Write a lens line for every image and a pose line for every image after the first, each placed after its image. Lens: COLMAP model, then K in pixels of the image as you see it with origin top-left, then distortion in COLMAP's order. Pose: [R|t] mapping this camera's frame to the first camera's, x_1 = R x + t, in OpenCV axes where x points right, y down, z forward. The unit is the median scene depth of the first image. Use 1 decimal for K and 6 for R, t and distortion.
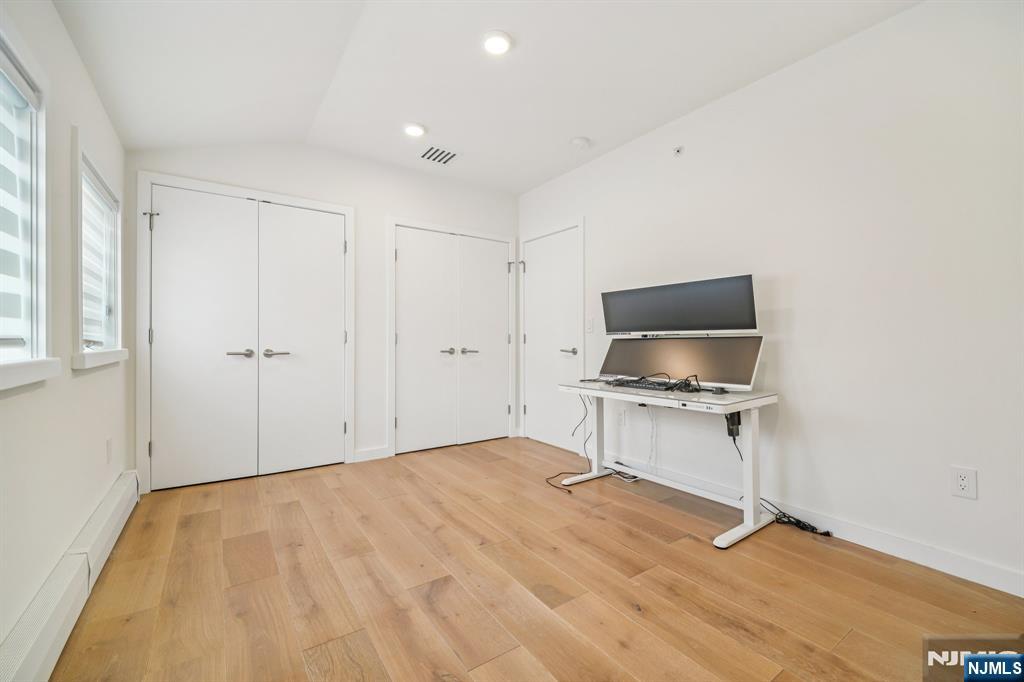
lens RADIAL K [[424.3, 0, 513.8], [0, 424.3, 330.6], [0, 0, 1]] dist [0.017091, -0.013527]
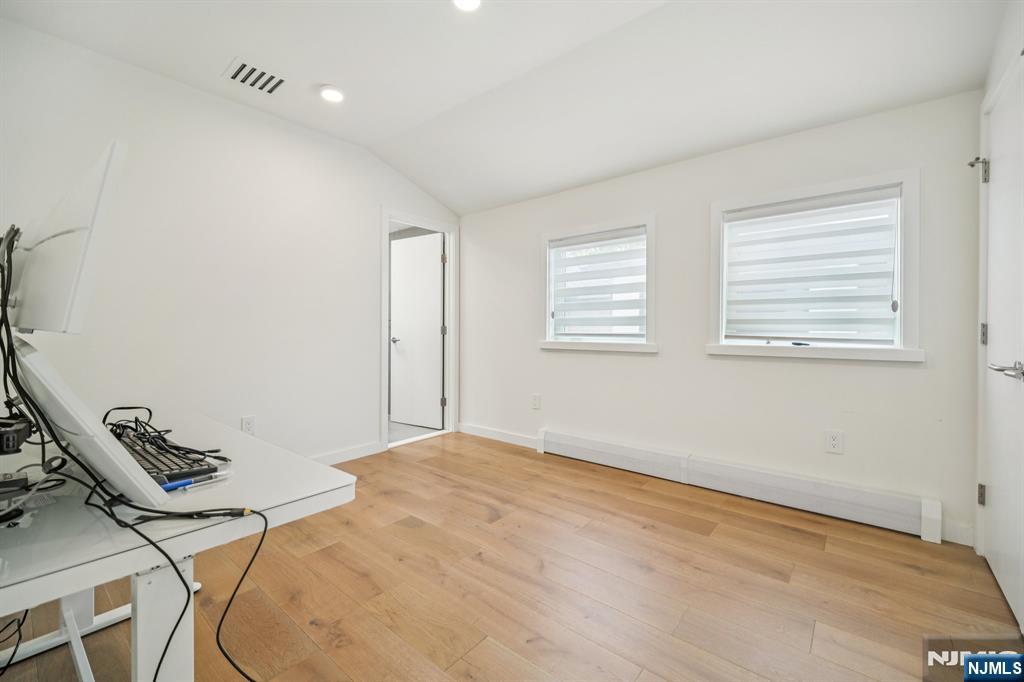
lens RADIAL K [[424.3, 0, 513.8], [0, 424.3, 330.6], [0, 0, 1]] dist [0.017091, -0.013527]
pose [[-0.963984, -0.000842, -0.265958, 0.110694], [0.001732, 0.999954, -0.009441, 0.014181], [0.265954, -0.009562, -0.963938, 2.059971]]
